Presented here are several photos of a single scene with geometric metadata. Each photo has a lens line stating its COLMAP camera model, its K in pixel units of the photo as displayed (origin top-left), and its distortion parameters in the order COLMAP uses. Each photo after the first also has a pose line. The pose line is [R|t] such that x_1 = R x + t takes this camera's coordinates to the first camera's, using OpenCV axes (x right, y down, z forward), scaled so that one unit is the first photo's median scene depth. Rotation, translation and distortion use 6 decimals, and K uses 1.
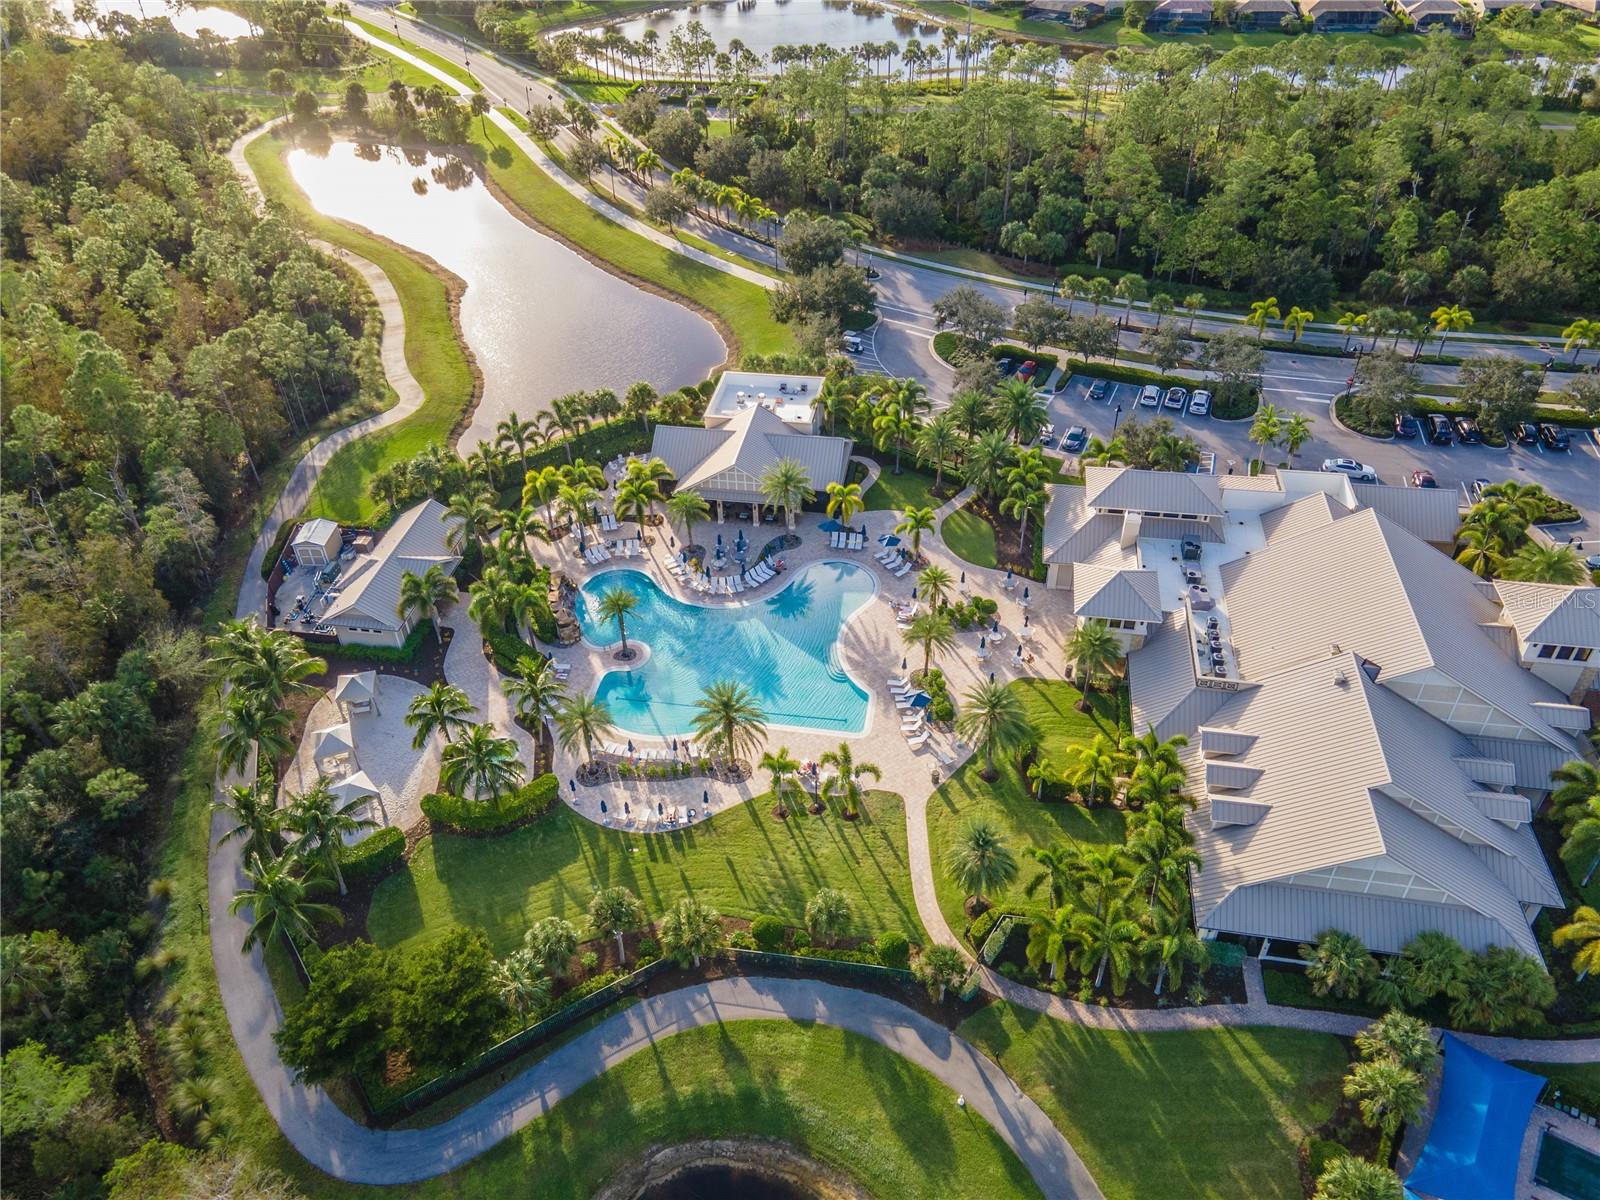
lens RADIAL K [[1159.8, 0, 795.5], [0, 1159.8, 602.5], [0, 0, 1]] dist [0.036237, 0.019120]
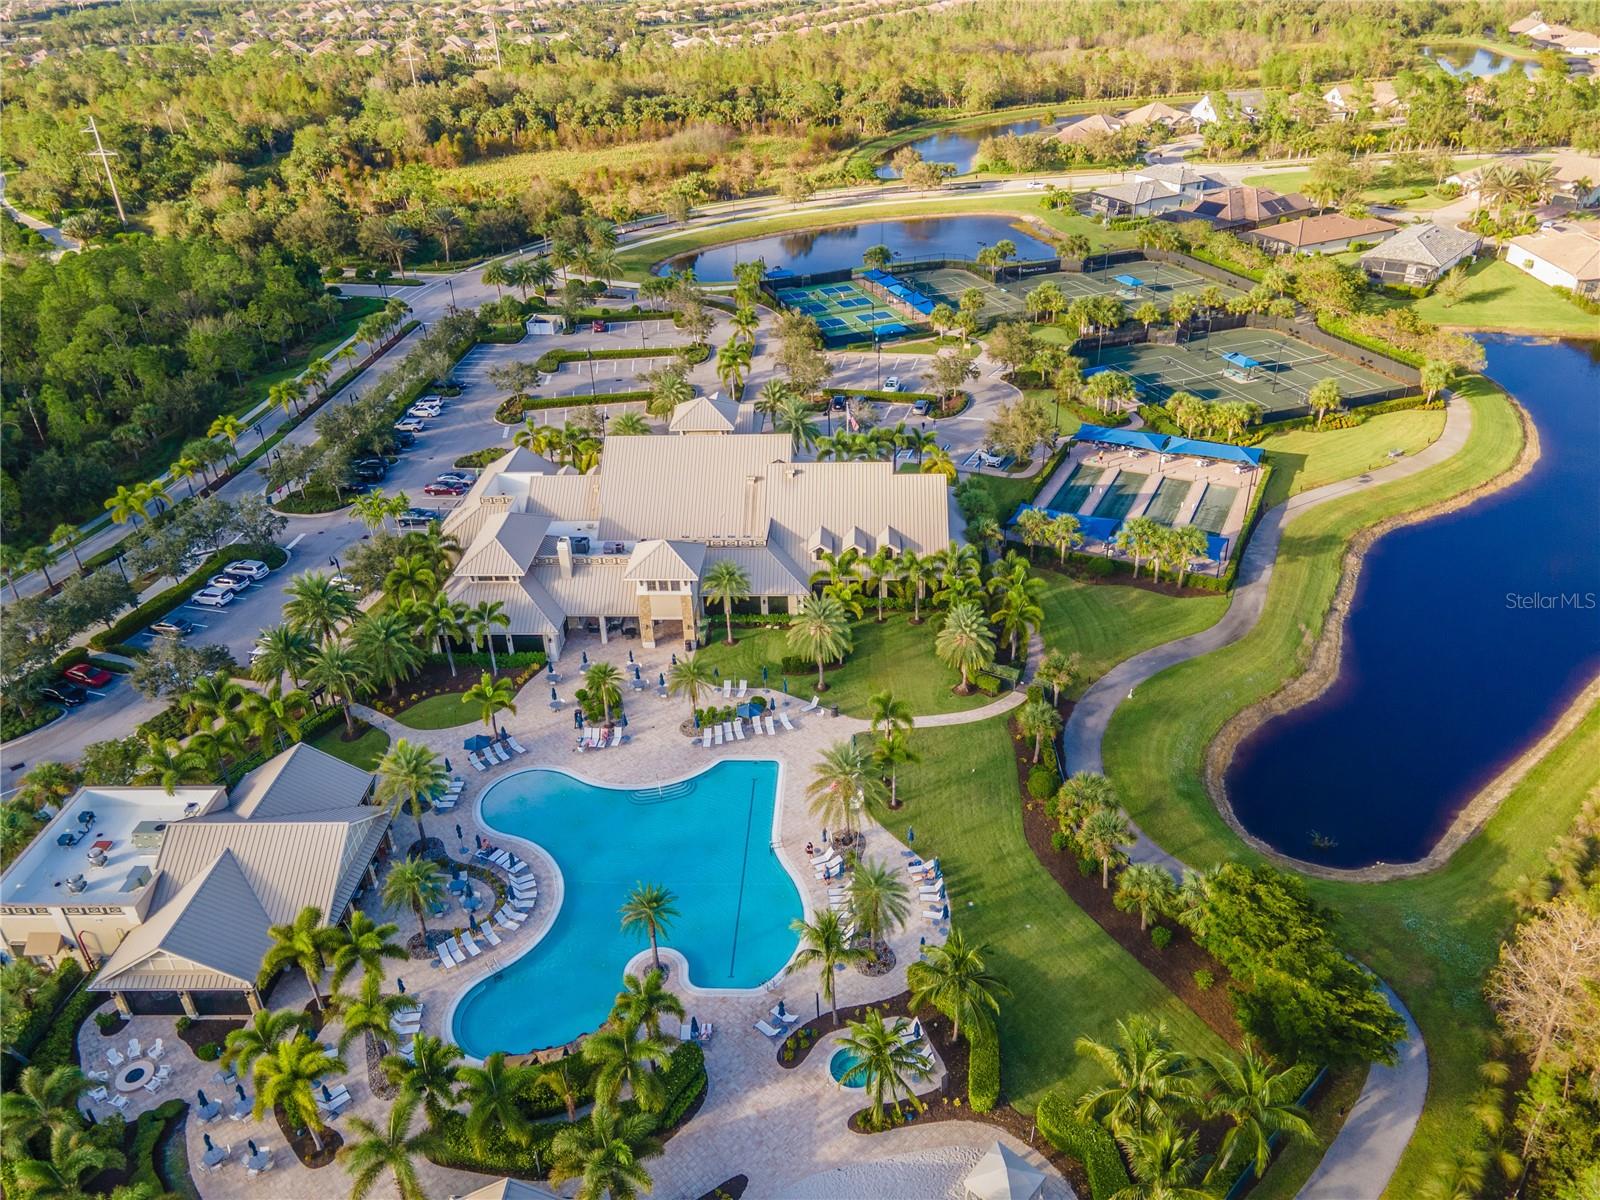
lens RADIAL K [[1159.8, 0, 795.5], [0, 1159.8, 602.5], [0, 0, 1]] dist [0.036237, 0.019120]
pose [[-0.117630, -0.478580, 0.870129, -0.744354], [0.646439, 0.628243, 0.432930, -0.393875], [-0.753844, 0.613410, 0.235472, 0.673413]]
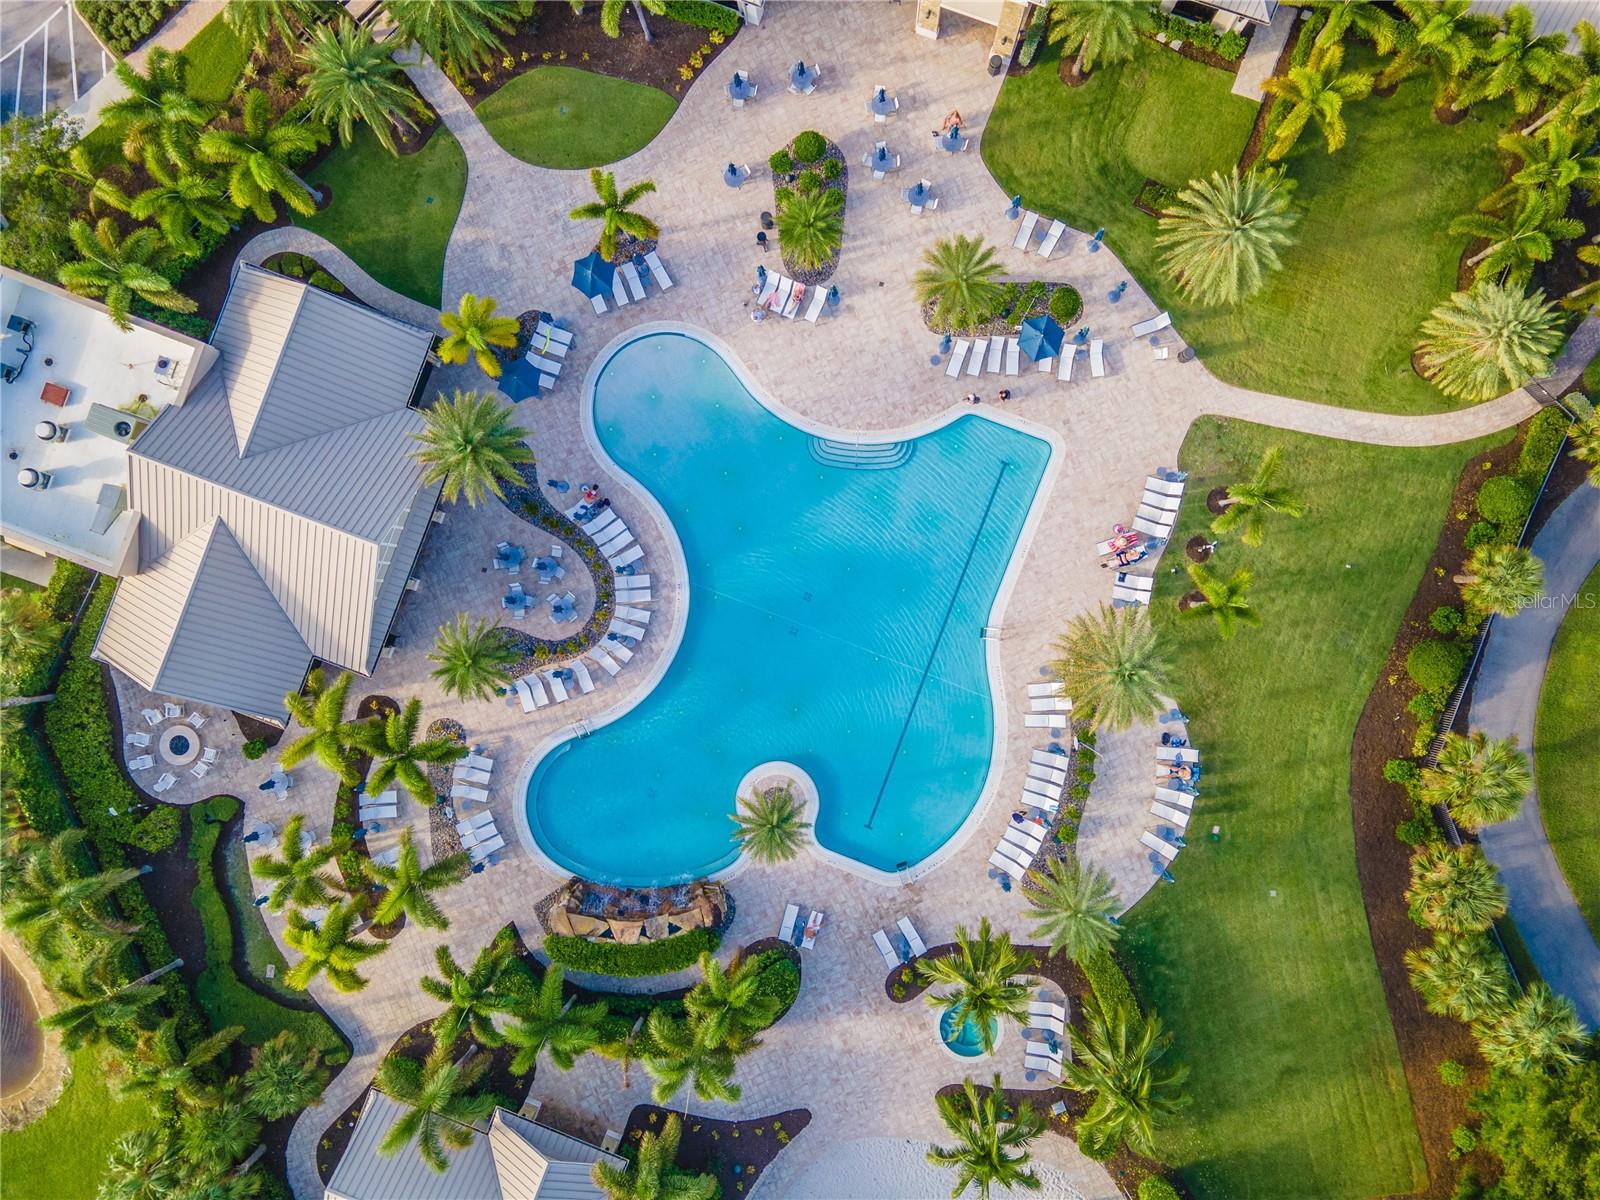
lens RADIAL K [[1159.8, 0, 795.5], [0, 1159.8, 602.5], [0, 0, 1]] dist [0.036237, 0.019120]
pose [[0.193977, -0.980449, 0.033049, -0.070974], [0.649242, 0.153559, 0.744919, -0.423324], [-0.735430, -0.123041, 0.666336, 0.681069]]
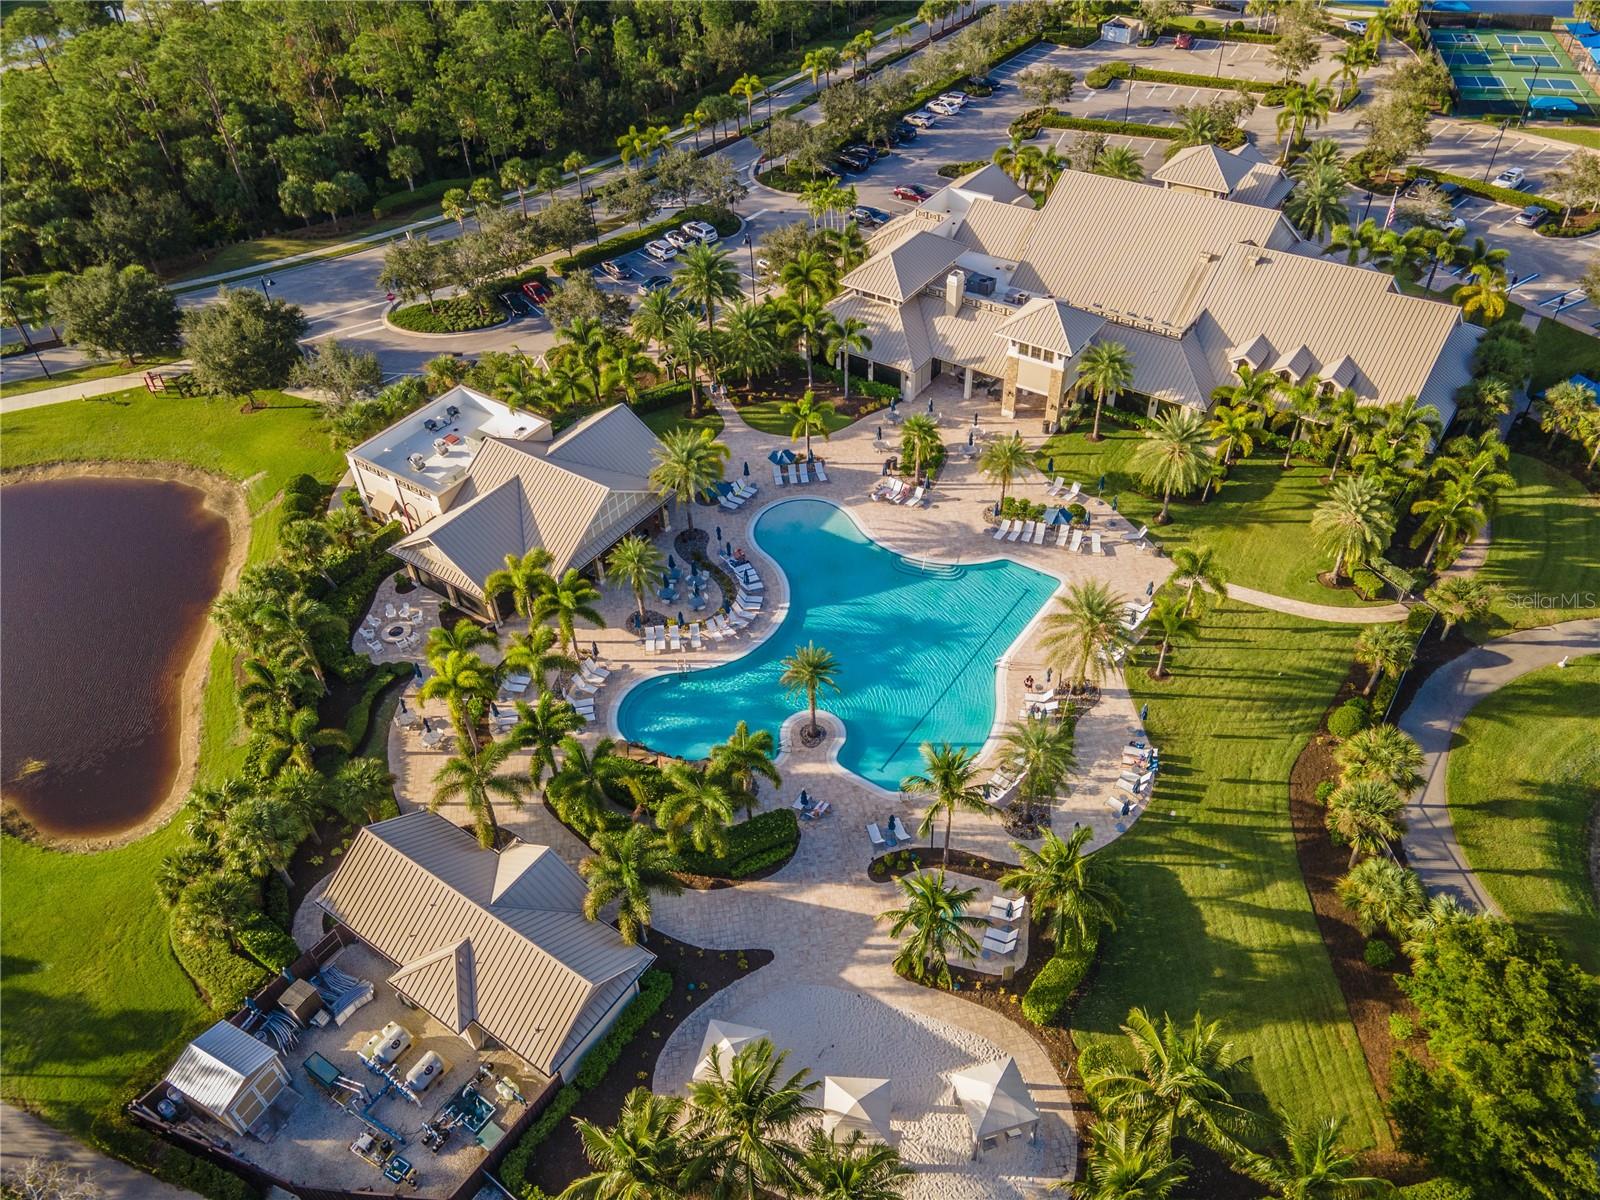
lens RADIAL K [[1159.8, 0, 795.5], [0, 1159.8, 602.5], [0, 0, 1]] dist [0.036237, 0.019120]
pose [[0.430454, -0.594175, 0.679460, -0.636953], [0.583585, 0.757474, 0.292682, -0.250327], [-0.688577, 0.270536, 0.672809, 0.553709]]
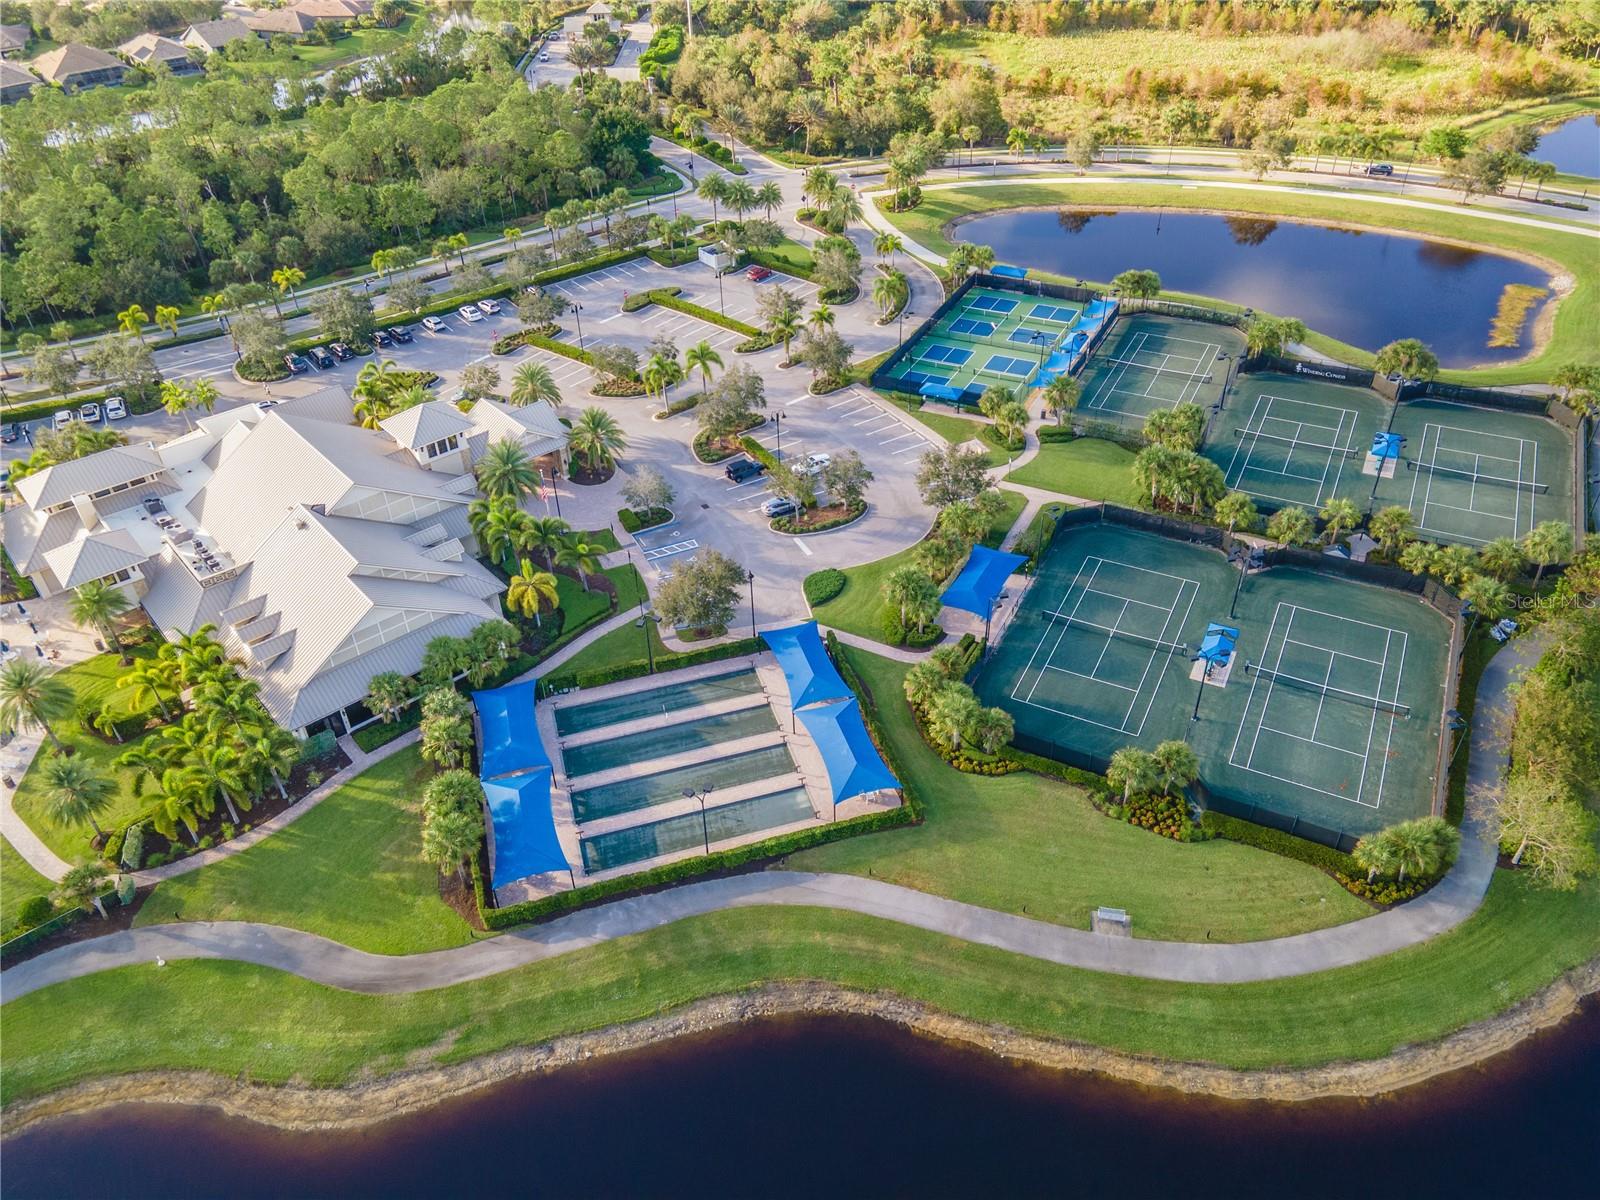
lens RADIAL K [[1159.8, 0, 795.5], [0, 1159.8, 602.5], [0, 0, 1]] dist [0.036237, 0.019120]
pose [[0.636109, -0.458395, 0.620676, -0.012363], [0.489252, 0.861640, 0.134940, 0.203329], [-0.596656, 0.217831, 0.772368, -0.240108]]
